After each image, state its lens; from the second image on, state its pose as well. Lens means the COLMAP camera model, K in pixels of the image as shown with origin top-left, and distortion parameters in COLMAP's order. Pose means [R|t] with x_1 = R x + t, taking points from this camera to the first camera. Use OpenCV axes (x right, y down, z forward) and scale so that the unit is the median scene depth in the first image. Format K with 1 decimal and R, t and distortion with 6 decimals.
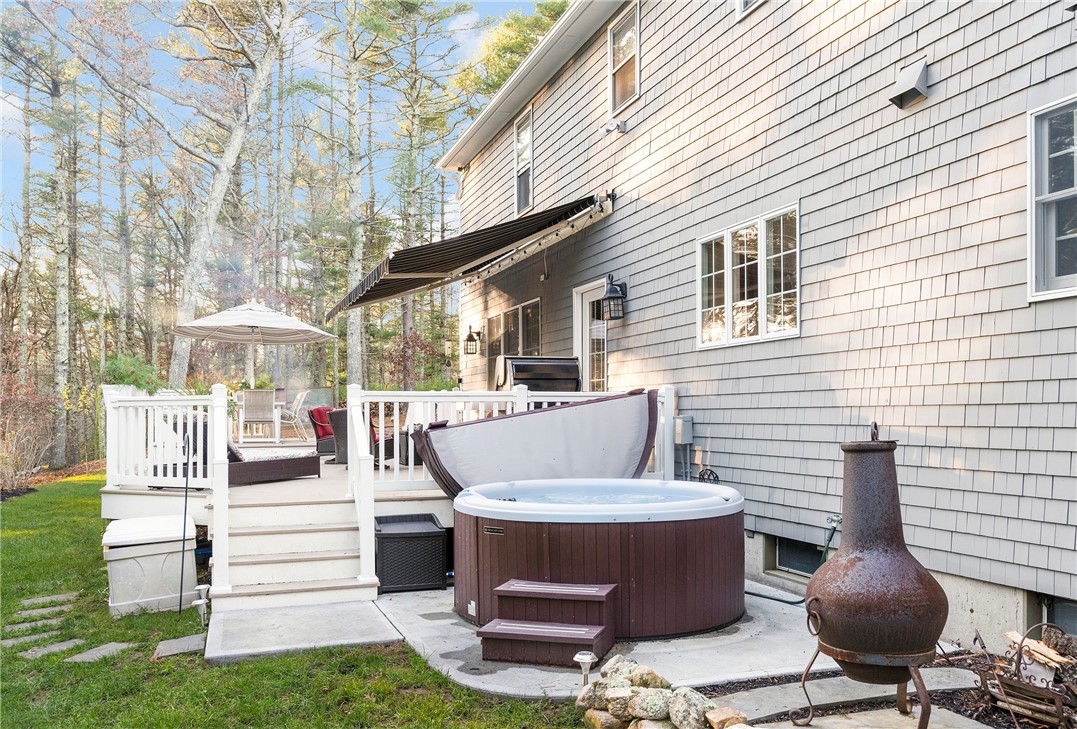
lens RADIAL K [[910.1, 0, 536.9], [0, 910.1, 416.0], [0, 0, 1]] dist [-0.000893, -0.002347]
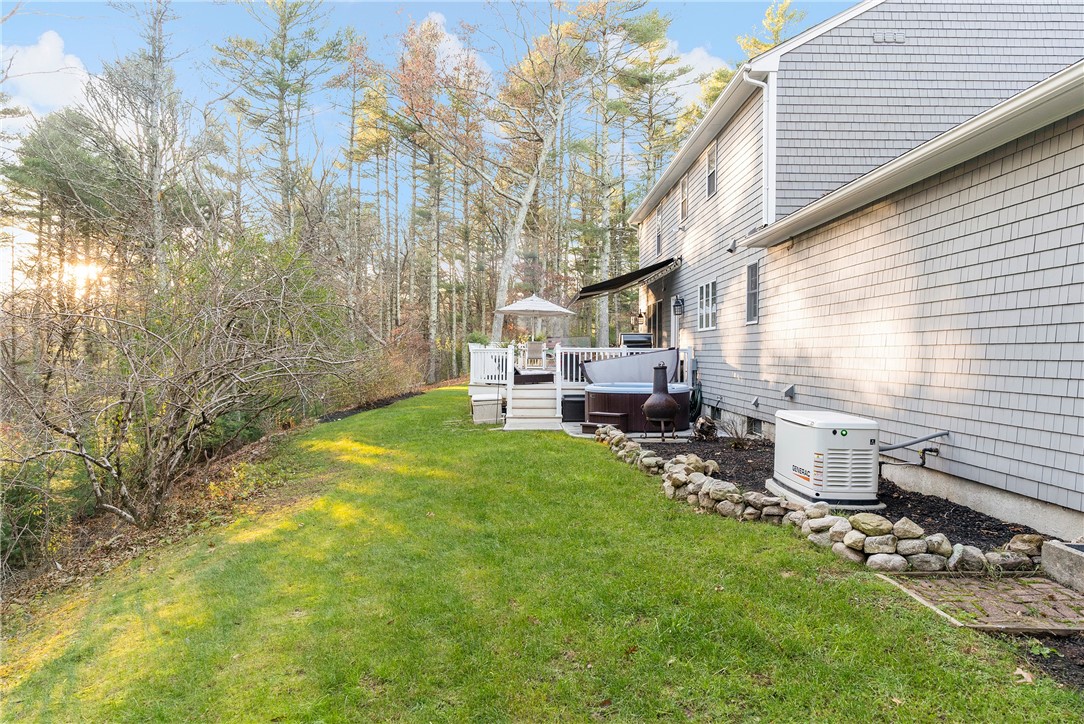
lens RADIAL K [[739.5, 0, 542.0], [0, 739.5, 362.0], [0, 0, 1]] dist [0.001847, 0.000238]
pose [[0.950554, 0.014519, -0.310218, 0.236086], [-0.010894, 0.999851, 0.013415, -0.007760], [0.310367, -0.009372, 0.950571, -0.592069]]
